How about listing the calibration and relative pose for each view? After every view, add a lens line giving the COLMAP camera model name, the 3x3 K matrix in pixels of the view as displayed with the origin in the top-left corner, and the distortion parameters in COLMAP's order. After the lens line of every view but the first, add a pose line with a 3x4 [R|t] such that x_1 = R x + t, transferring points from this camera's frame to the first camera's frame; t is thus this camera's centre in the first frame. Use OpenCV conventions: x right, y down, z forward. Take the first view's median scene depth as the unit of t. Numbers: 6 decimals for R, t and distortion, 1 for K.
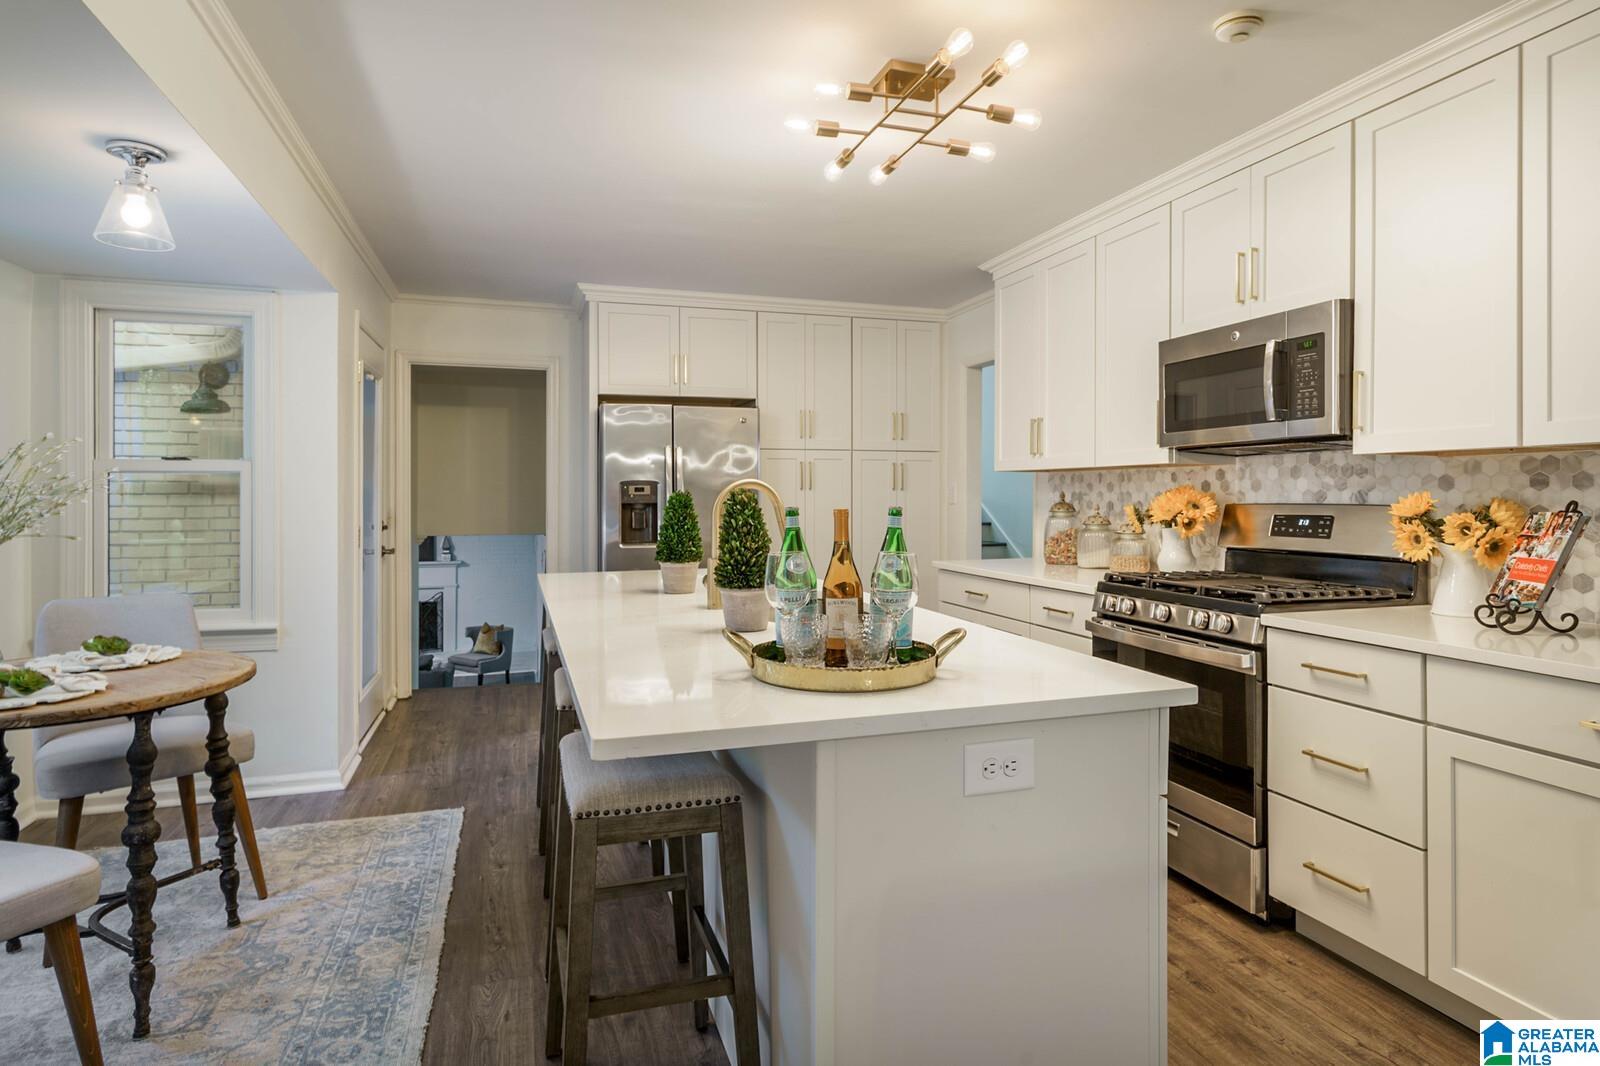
lens RADIAL K [[871.7, 0, 782.2], [0, 871.7, 493.1], [0, 0, 1]] dist [-0.000717, -0.000938]
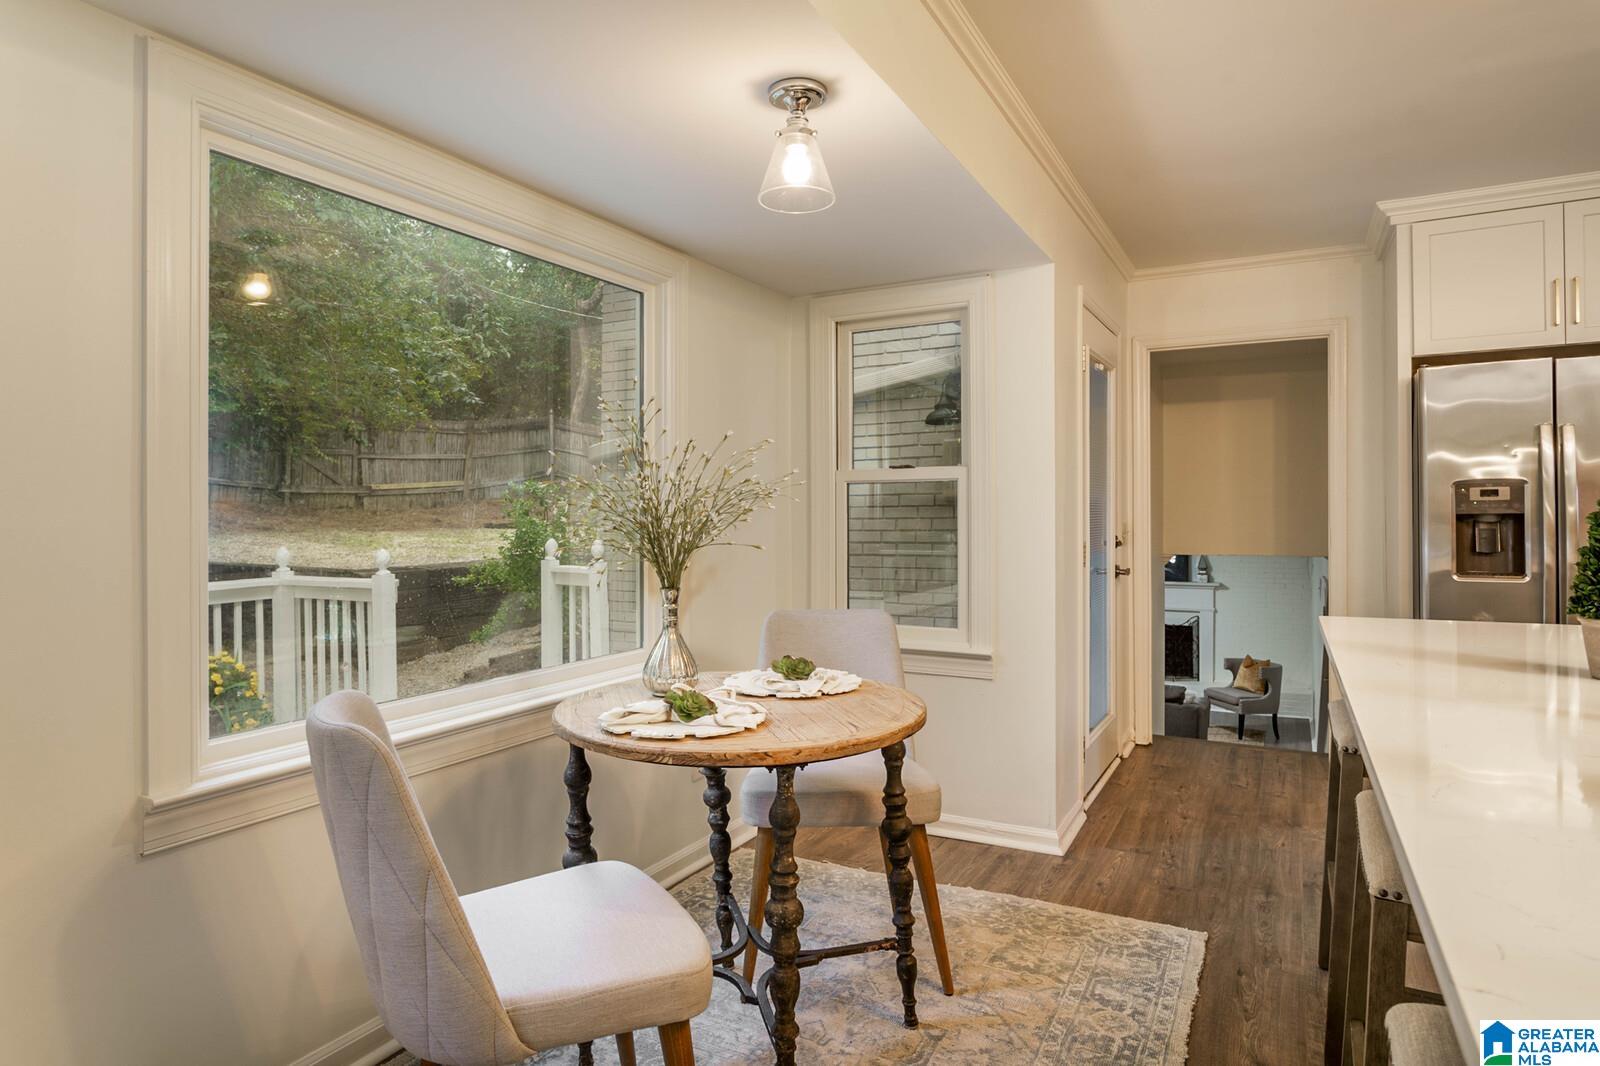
lens RADIAL K [[910.0, 0, 795.8], [0, 910.0, 517.6], [0, 0, 1]] dist [-0.013865, 0.007197]
pose [[0.702784, -0.000326, -0.711403, -0.065097], [0.007014, 0.999954, 0.006470, 0.008885], [0.711369, -0.009537, 0.702754, 0.215146]]
